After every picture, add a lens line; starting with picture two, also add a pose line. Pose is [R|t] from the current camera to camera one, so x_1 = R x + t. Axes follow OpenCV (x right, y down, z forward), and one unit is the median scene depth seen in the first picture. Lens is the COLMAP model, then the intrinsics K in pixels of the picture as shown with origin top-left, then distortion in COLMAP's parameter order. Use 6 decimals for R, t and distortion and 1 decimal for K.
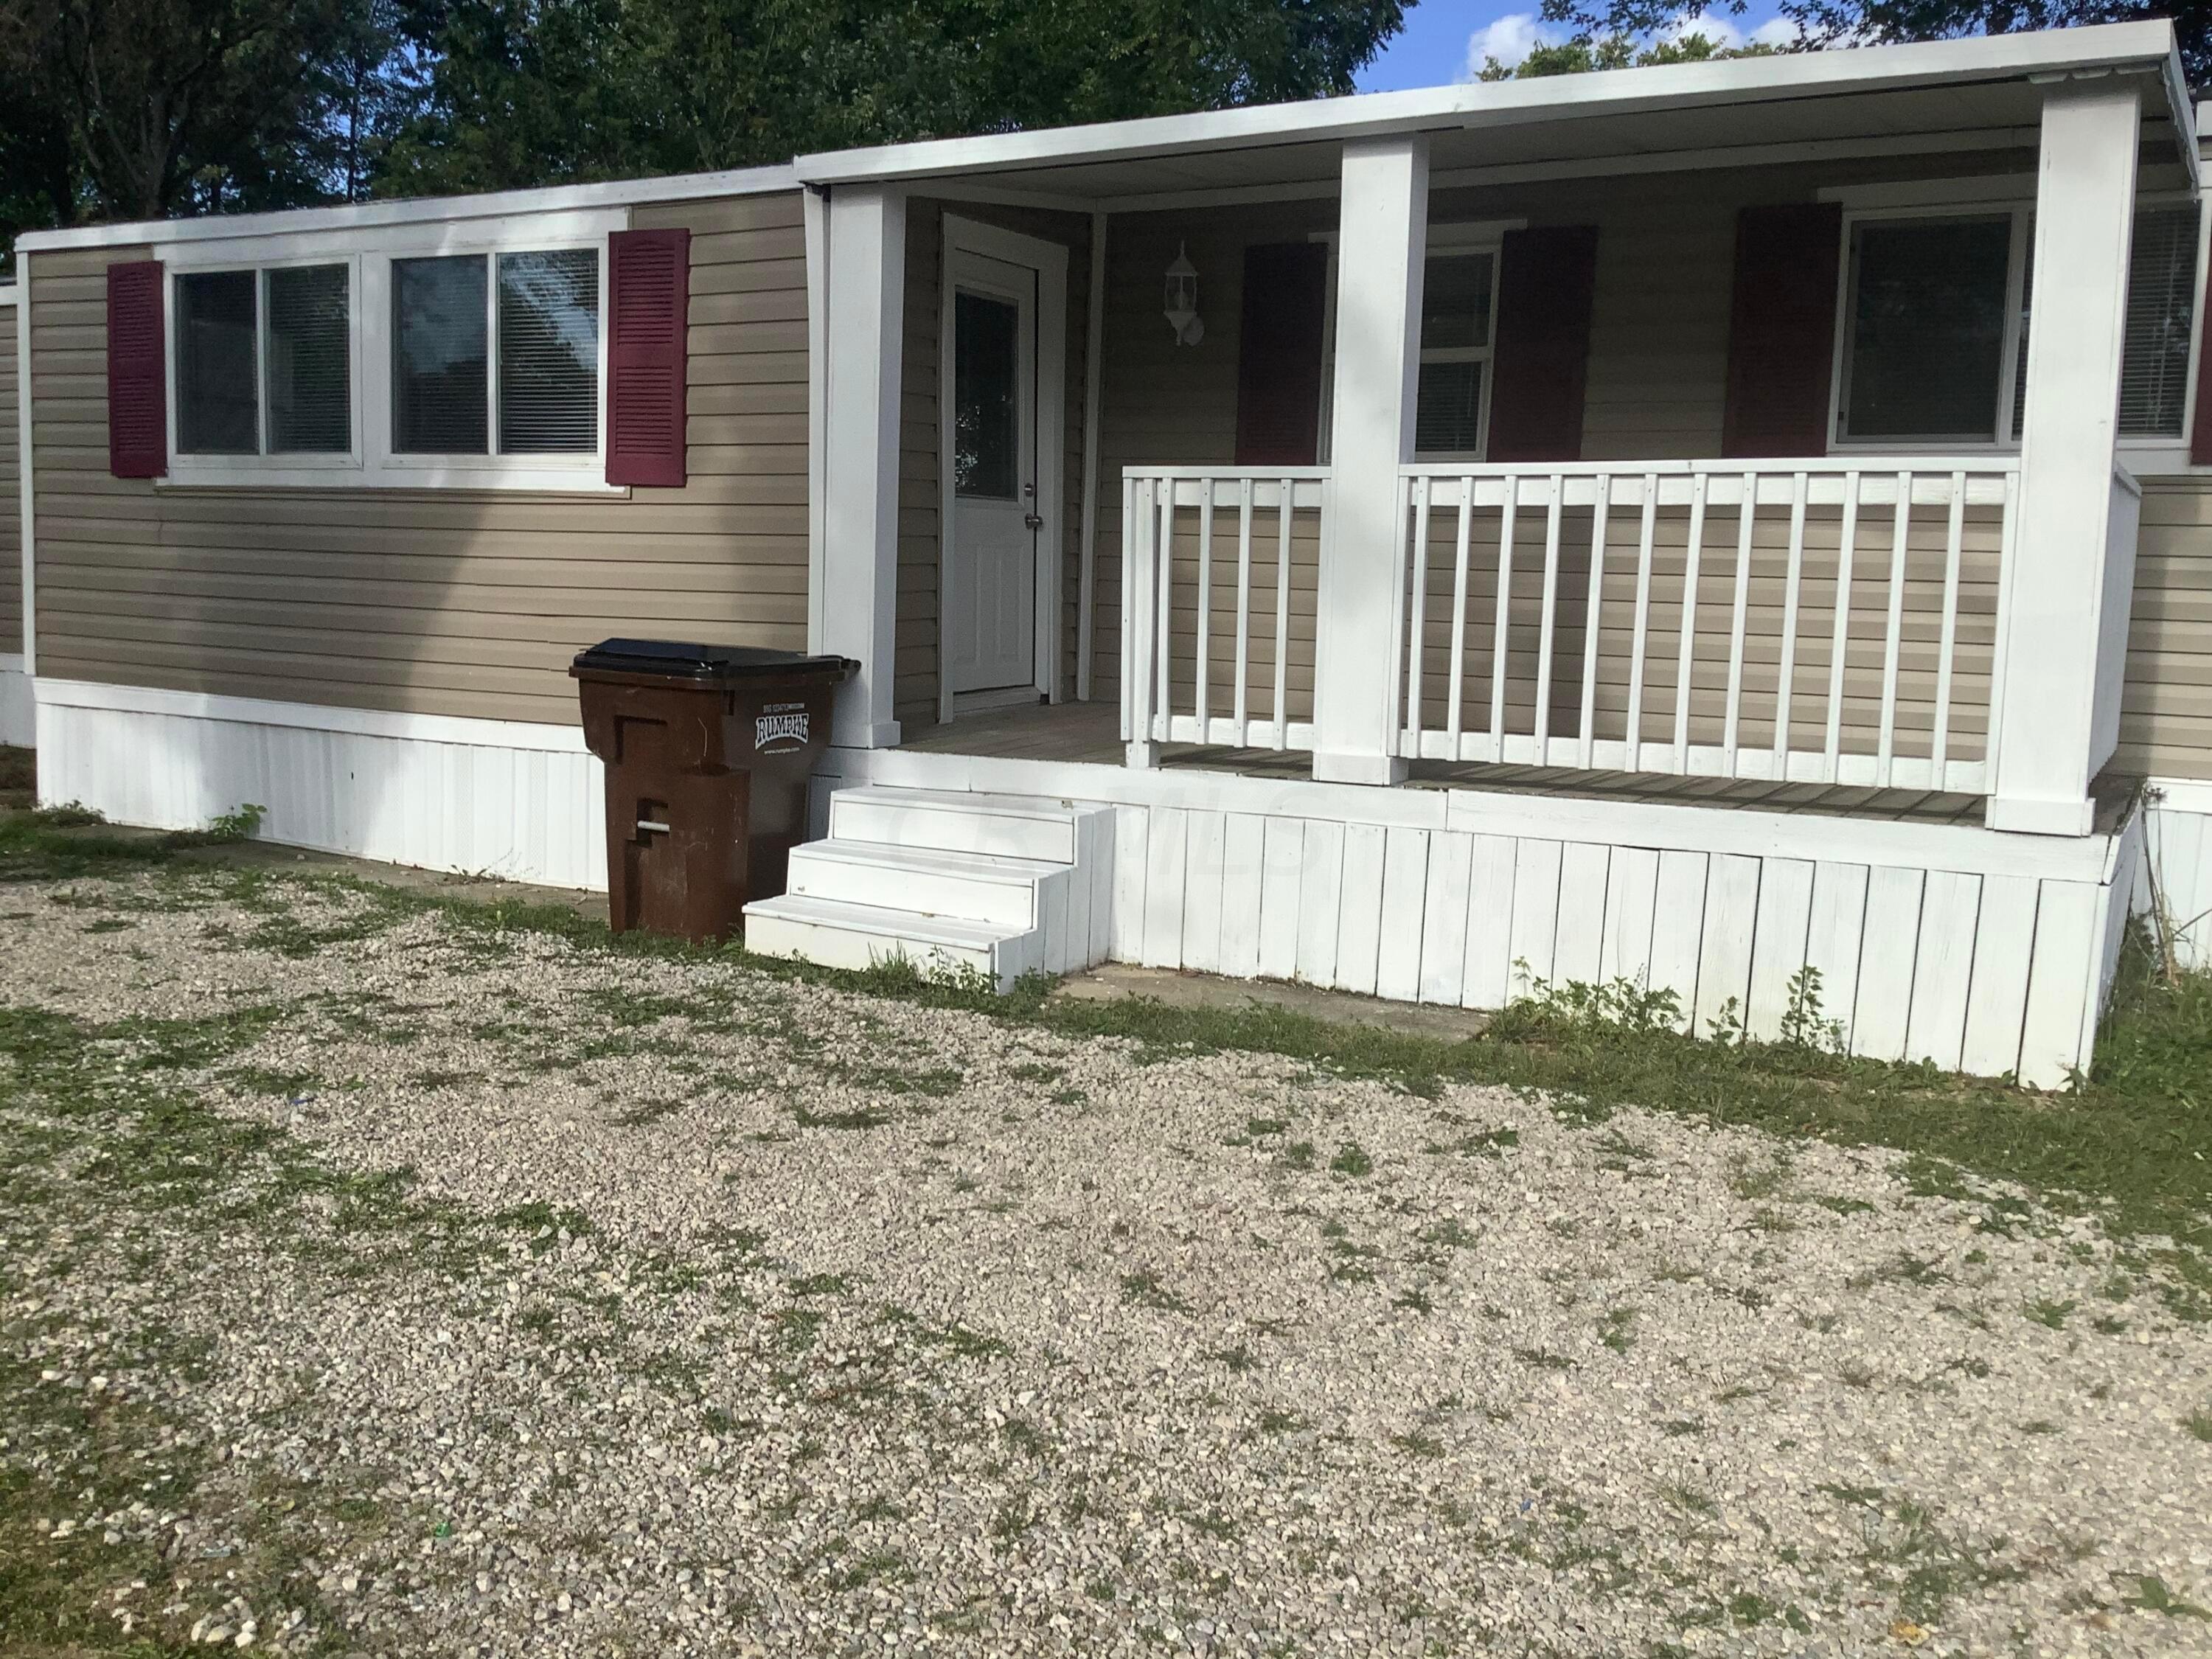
lens RADIAL K [[2013.0, 0, 1114.2], [0, 2013.0, 858.2], [0, 0, 1]] dist [0.049257, -0.136707]
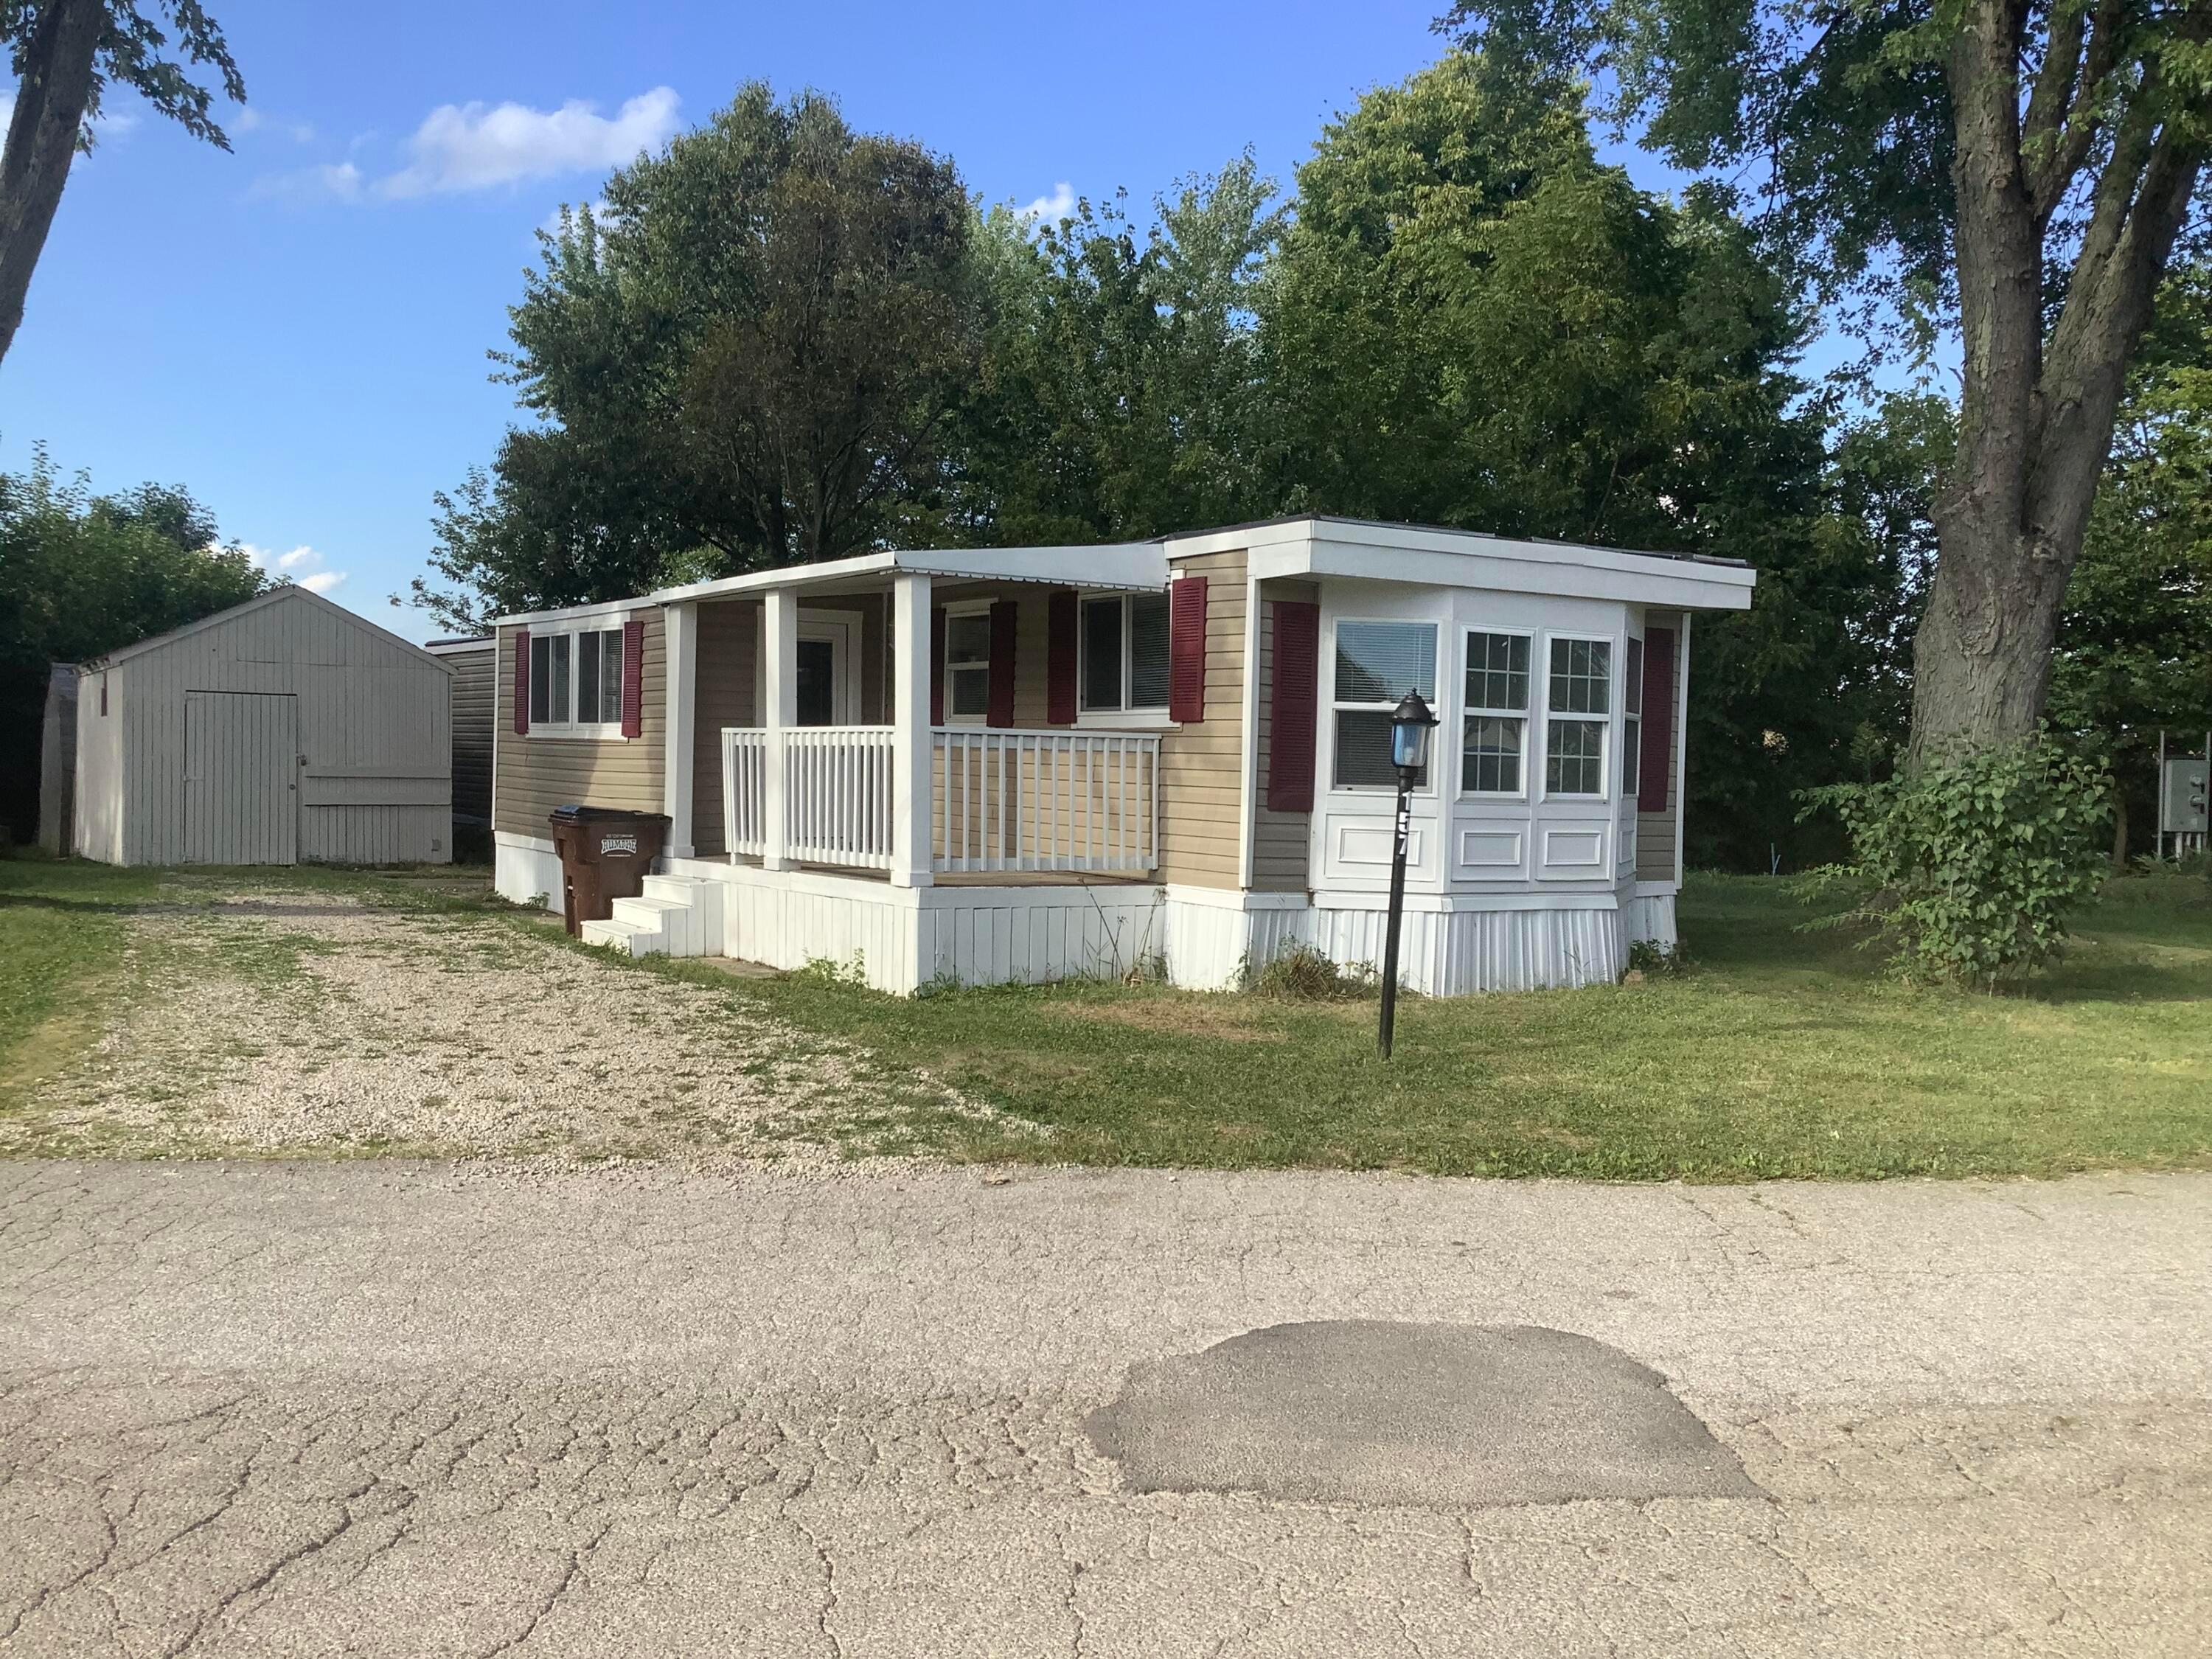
lens RADIAL K [[2013.0, 0, 1114.2], [0, 2013.0, 858.2], [0, 0, 1]] dist [0.049257, -0.136707]
pose [[0.884961, 0.018186, -0.465309, 1.219059], [-0.069539, 0.993194, -0.093437, 0.107444], [0.460443, 0.115045, 0.880203, -0.632534]]
